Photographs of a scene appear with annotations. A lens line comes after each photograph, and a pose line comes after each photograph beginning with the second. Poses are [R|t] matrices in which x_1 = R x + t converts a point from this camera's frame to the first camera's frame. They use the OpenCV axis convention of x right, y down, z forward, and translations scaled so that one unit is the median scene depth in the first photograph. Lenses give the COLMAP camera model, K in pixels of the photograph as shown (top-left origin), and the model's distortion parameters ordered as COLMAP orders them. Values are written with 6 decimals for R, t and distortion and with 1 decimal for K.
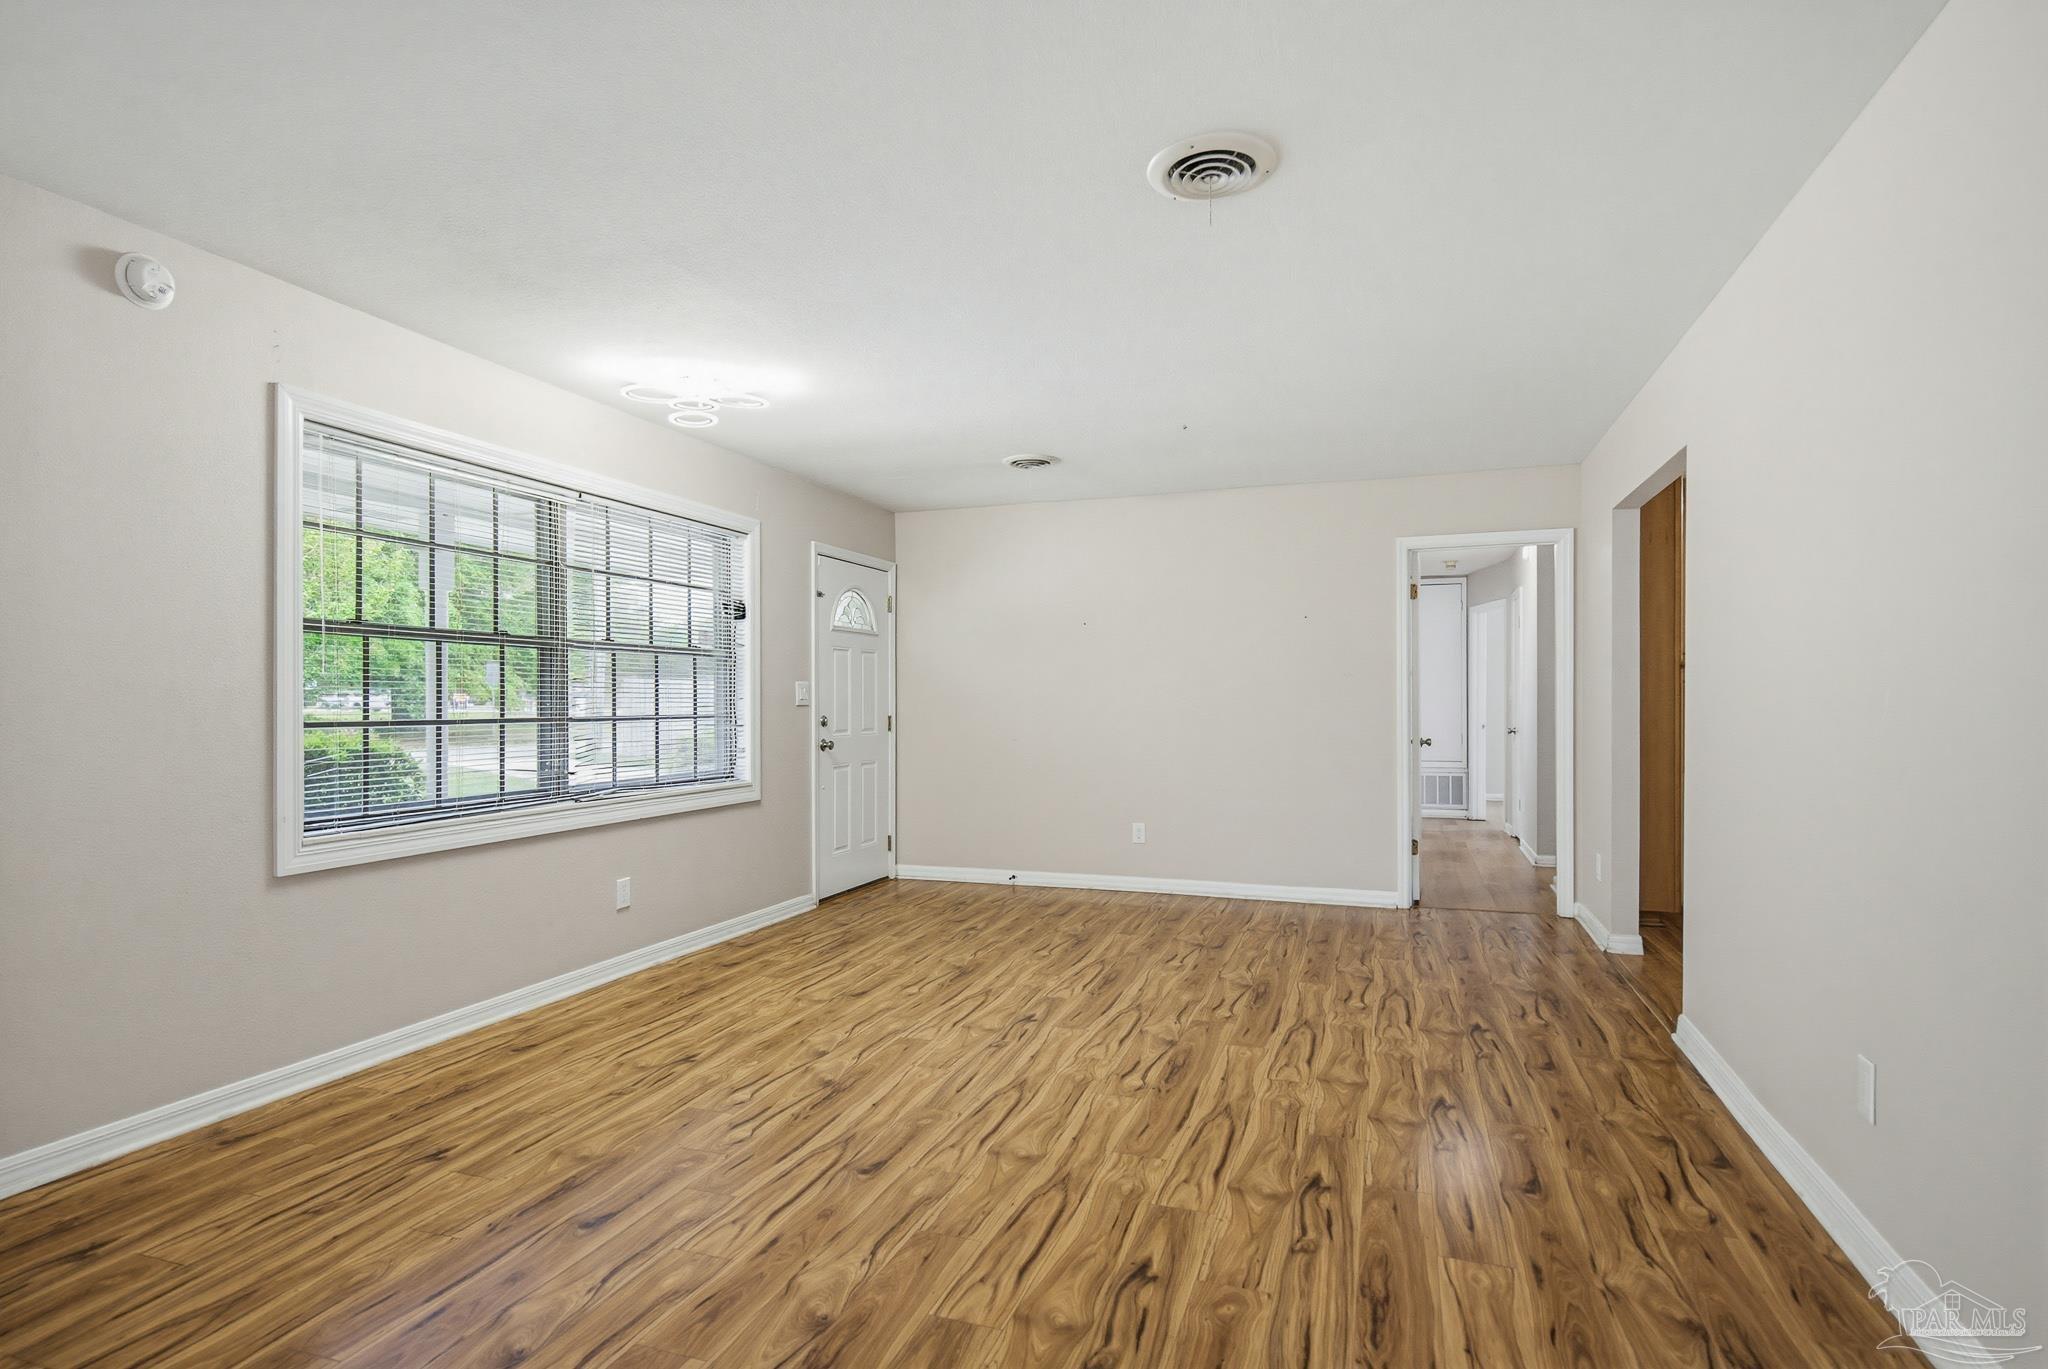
lens RADIAL K [[1053.6, 0, 1028.2], [0, 1053.6, 700.9], [0, 0, 1]] dist [0.020909, -0.018329]
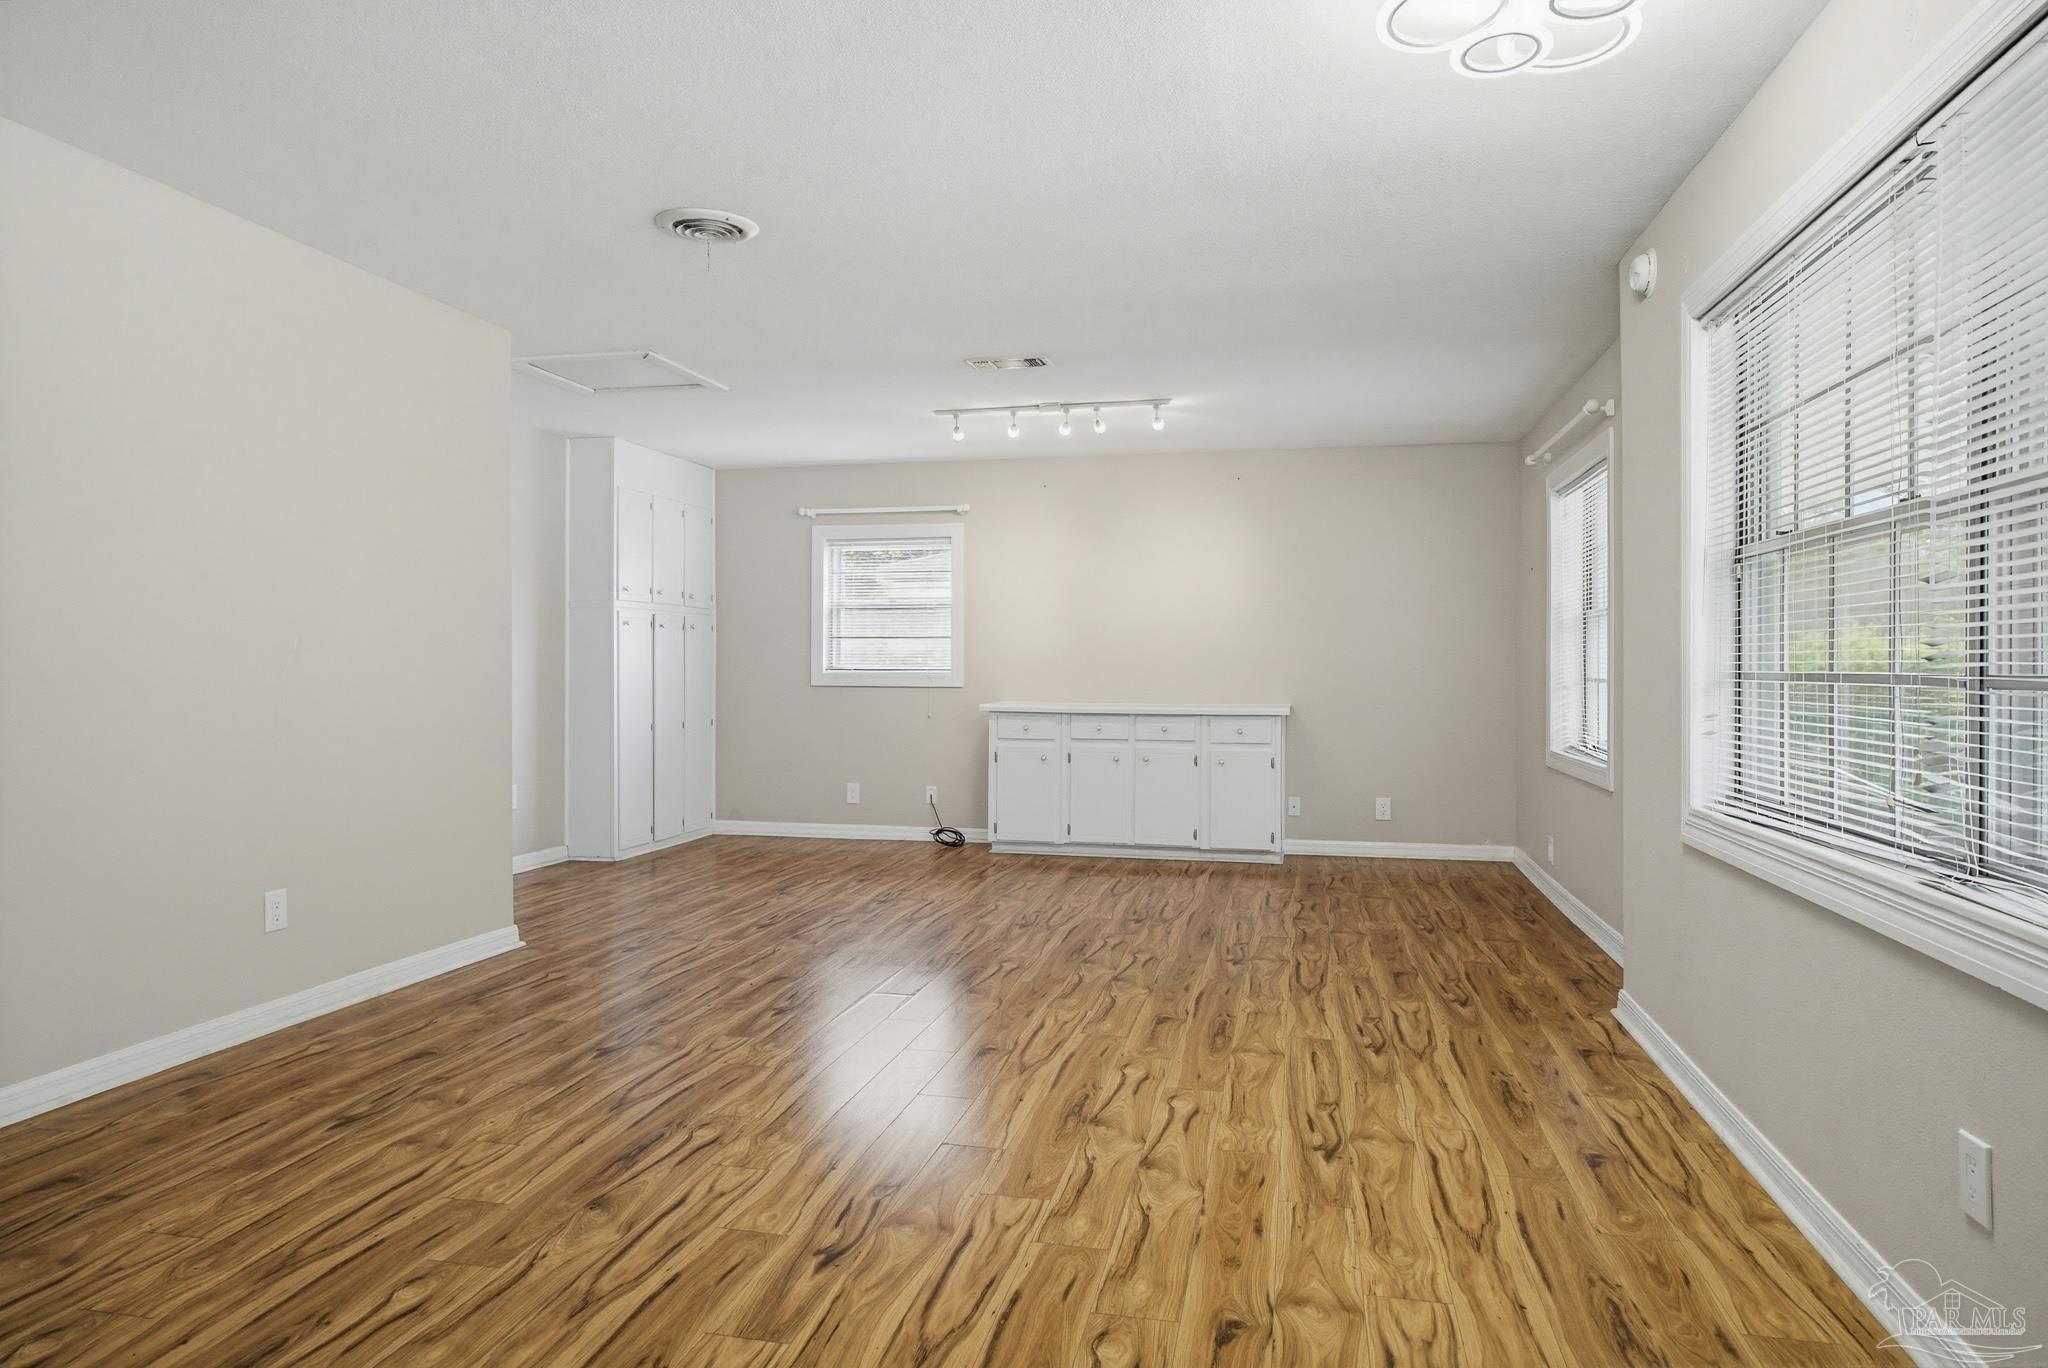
lens RADIAL K [[1245.9, 0, 1025.7], [0, 1245.9, 668.5], [0, 0, 1]] dist [0.001862, -0.001984]
pose [[-0.993924, -0.002429, -0.110038, -0.029131], [-0.002751, 0.999992, 0.002776, 0.015116], [0.110030, 0.003062, -0.993924, 1.741840]]
